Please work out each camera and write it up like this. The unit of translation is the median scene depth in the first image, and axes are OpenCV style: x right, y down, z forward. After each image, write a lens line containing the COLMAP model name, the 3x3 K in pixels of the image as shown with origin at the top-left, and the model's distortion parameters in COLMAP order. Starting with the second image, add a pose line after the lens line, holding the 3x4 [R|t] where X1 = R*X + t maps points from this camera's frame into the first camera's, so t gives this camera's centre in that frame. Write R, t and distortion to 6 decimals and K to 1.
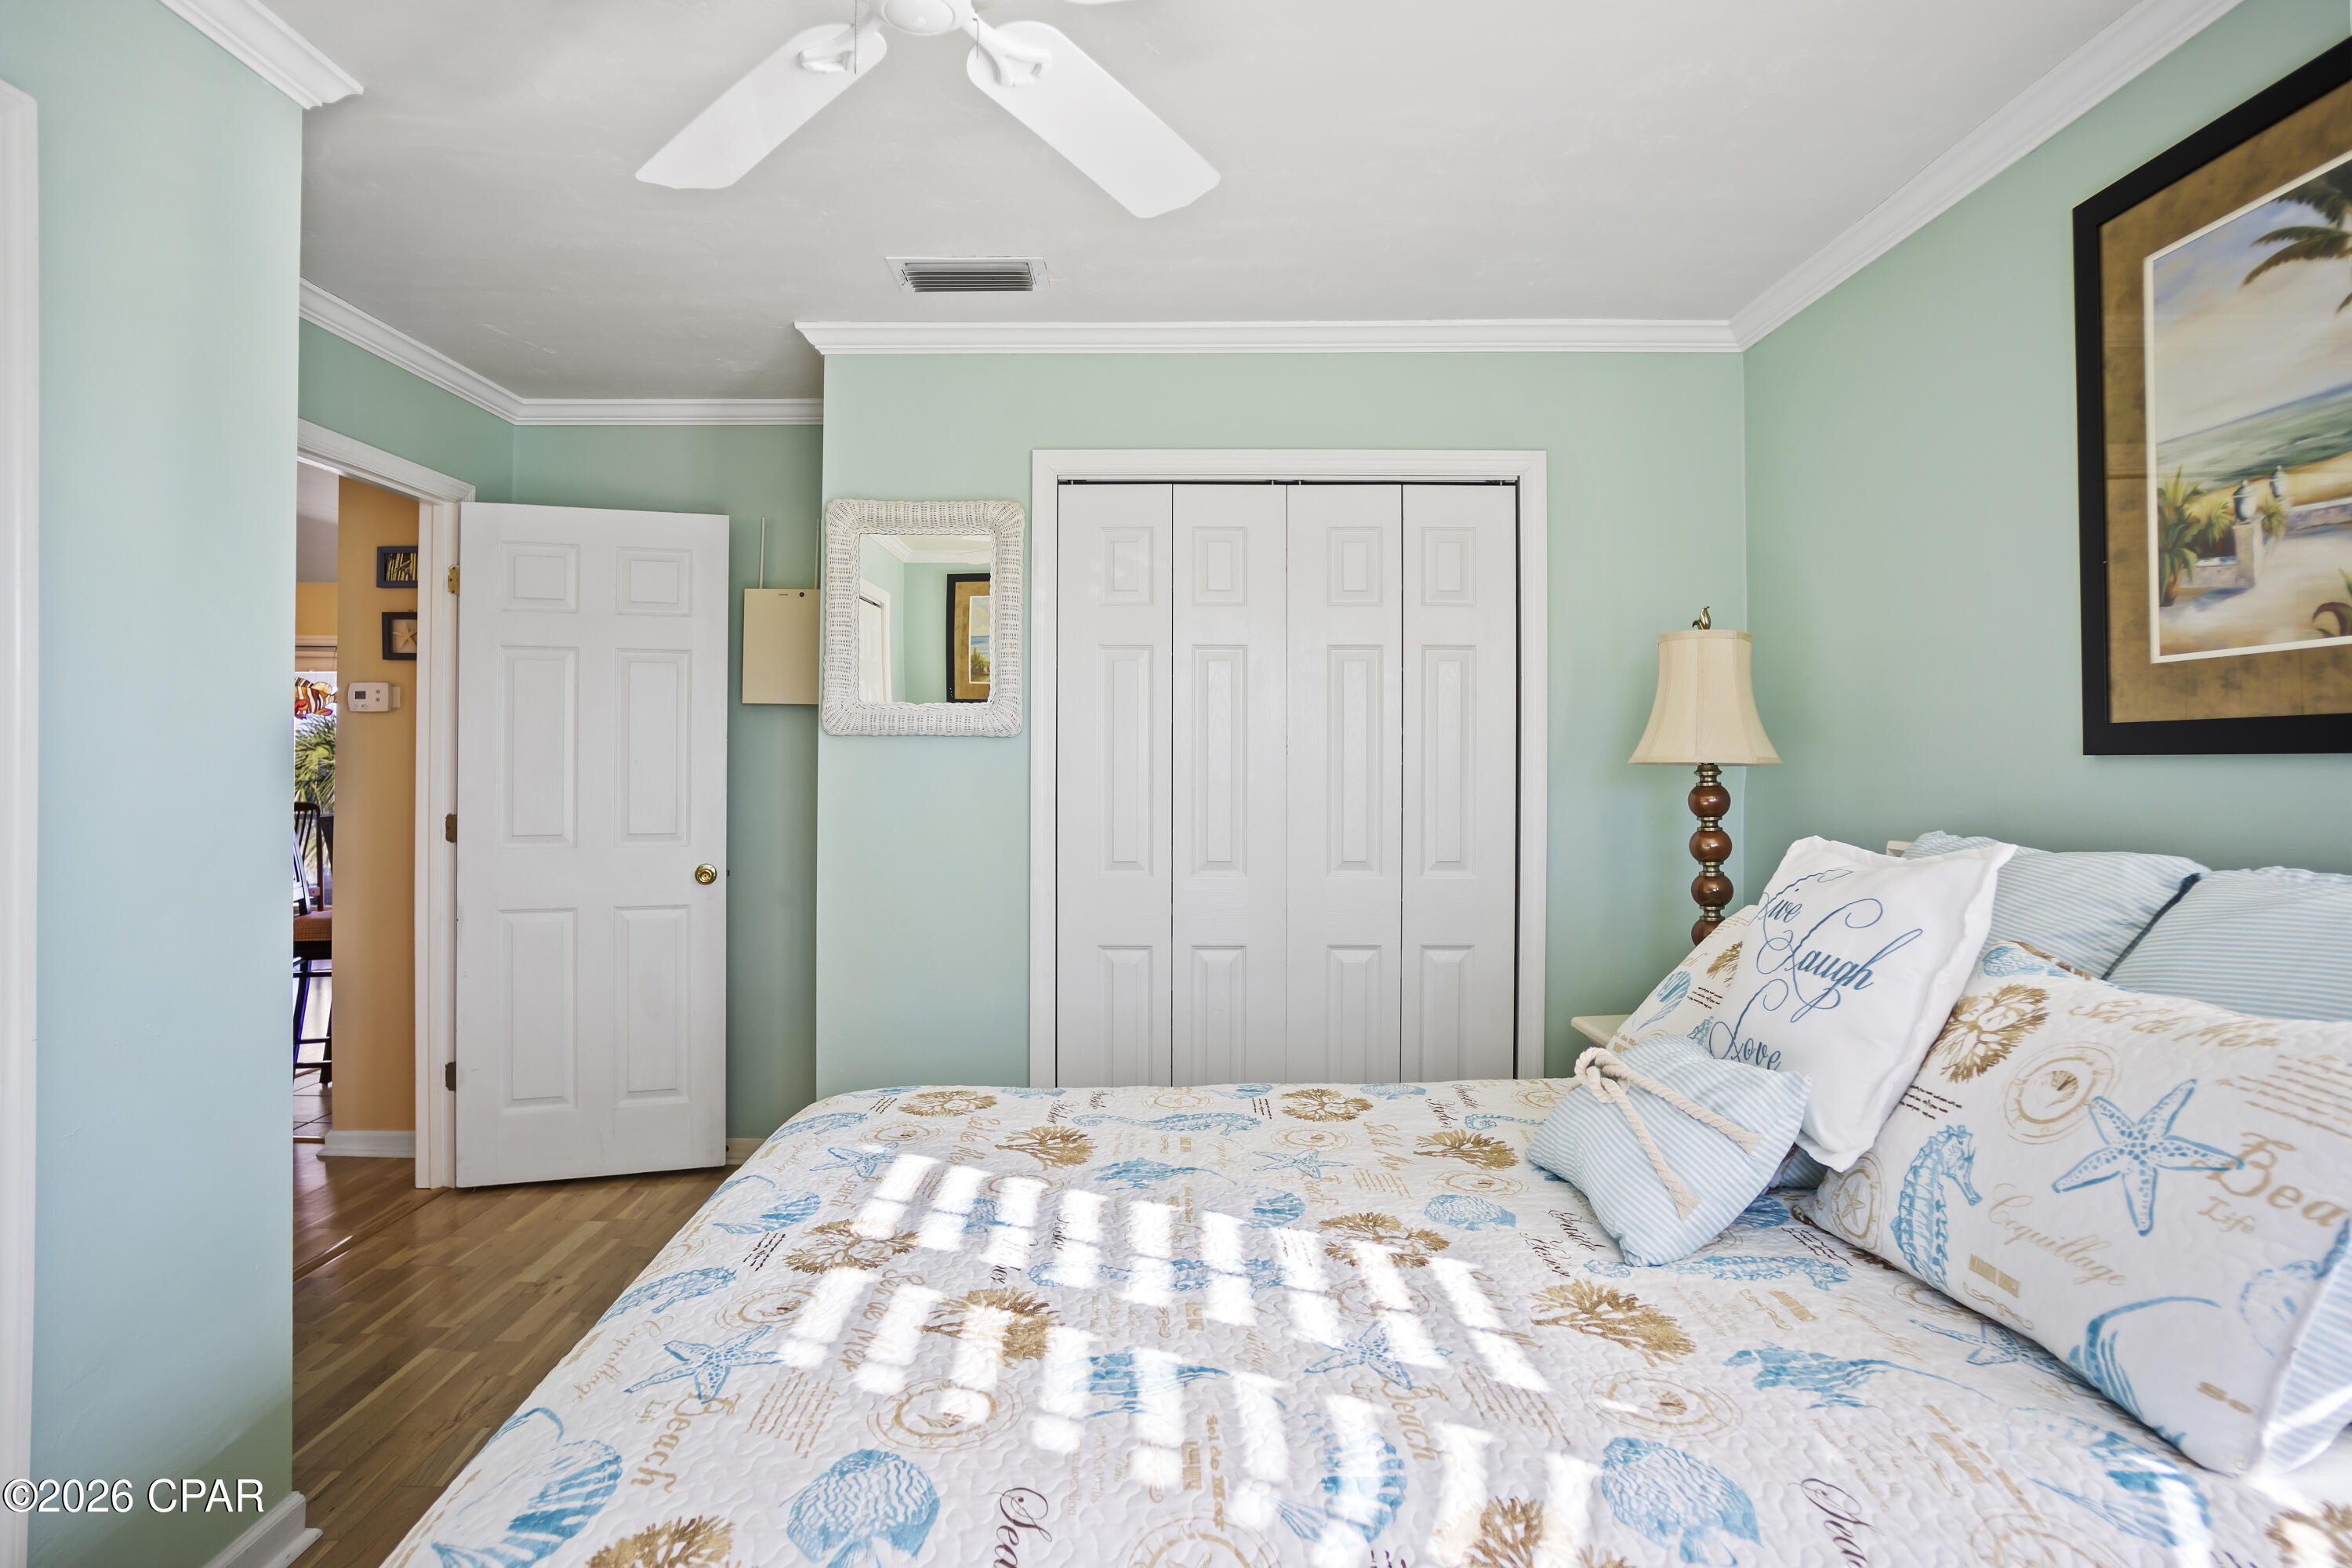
lens RADIAL K [[1284.5, 0, 1172.0], [0, 1284.5, 767.8], [0, 0, 1]] dist [-0.047269, 0.026467]
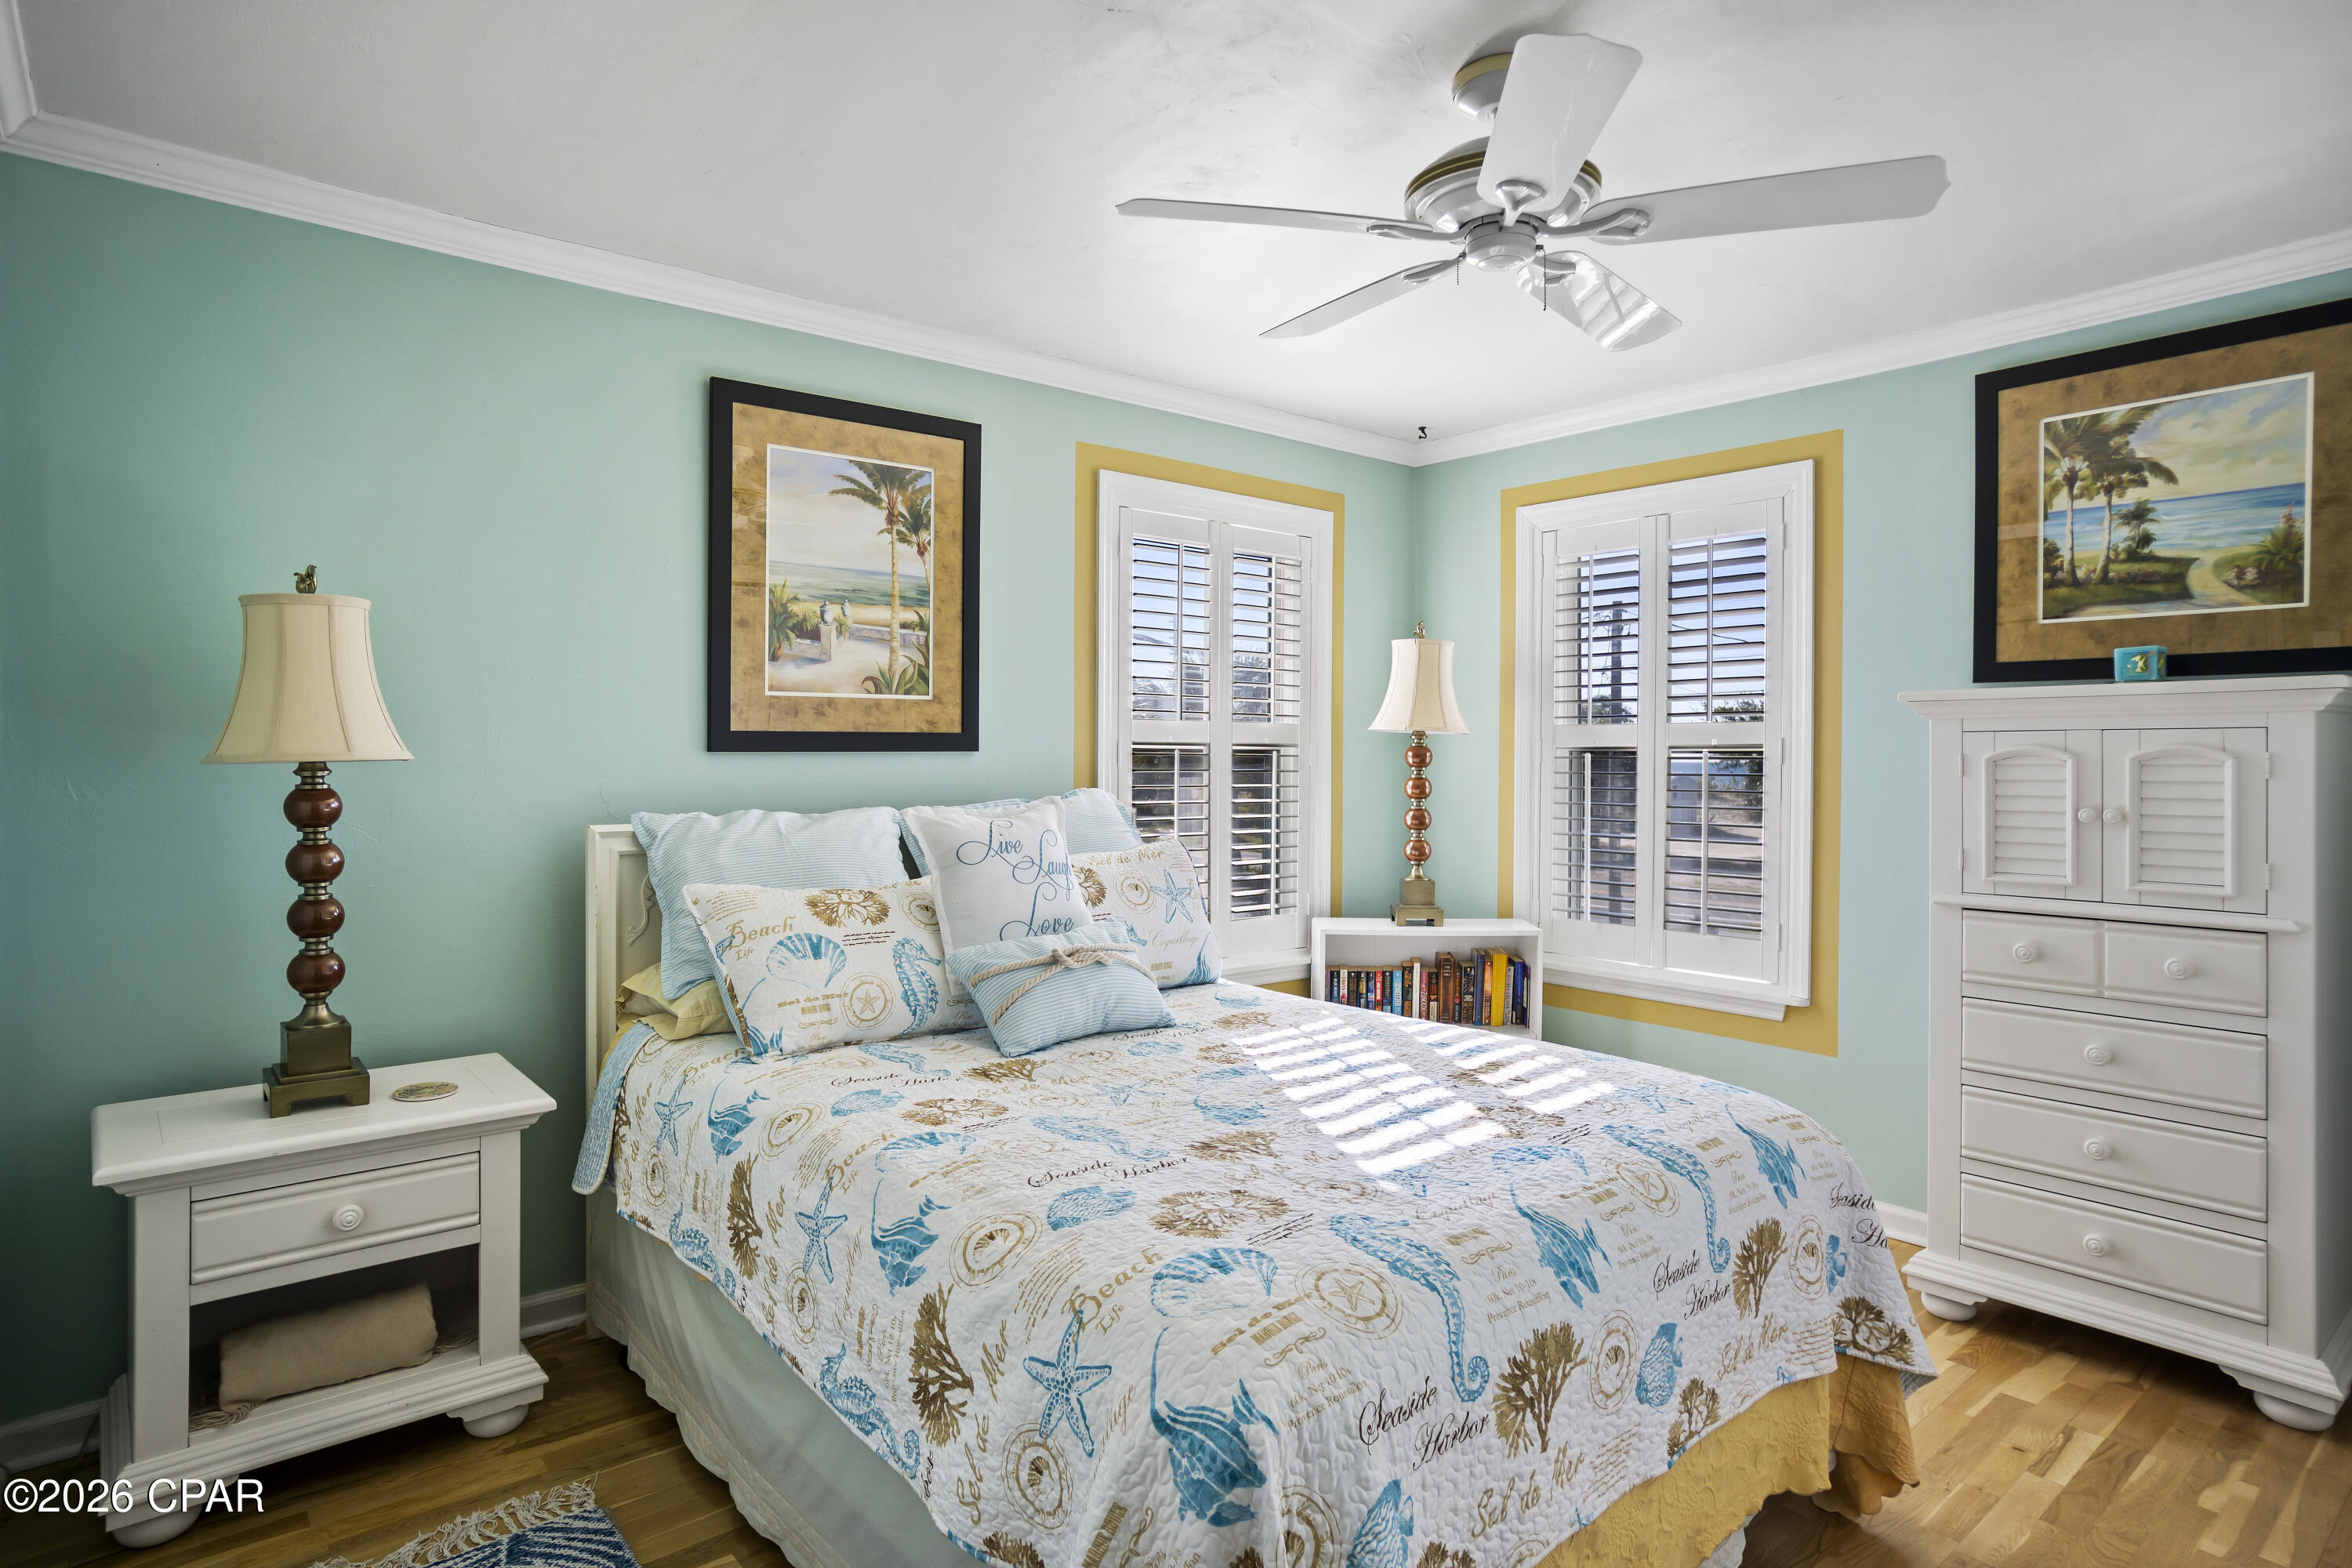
lens RADIAL K [[1284.5, 0, 1160.7], [0, 1284.5, 762.4], [0, 0, 1]] dist [-0.047269, 0.026467]
pose [[-0.640100, 0.003977, 0.768282, -0.832172], [0.011443, 0.999925, 0.004358, 0.001396], [-0.768207, 0.011582, -0.640097, 1.730553]]
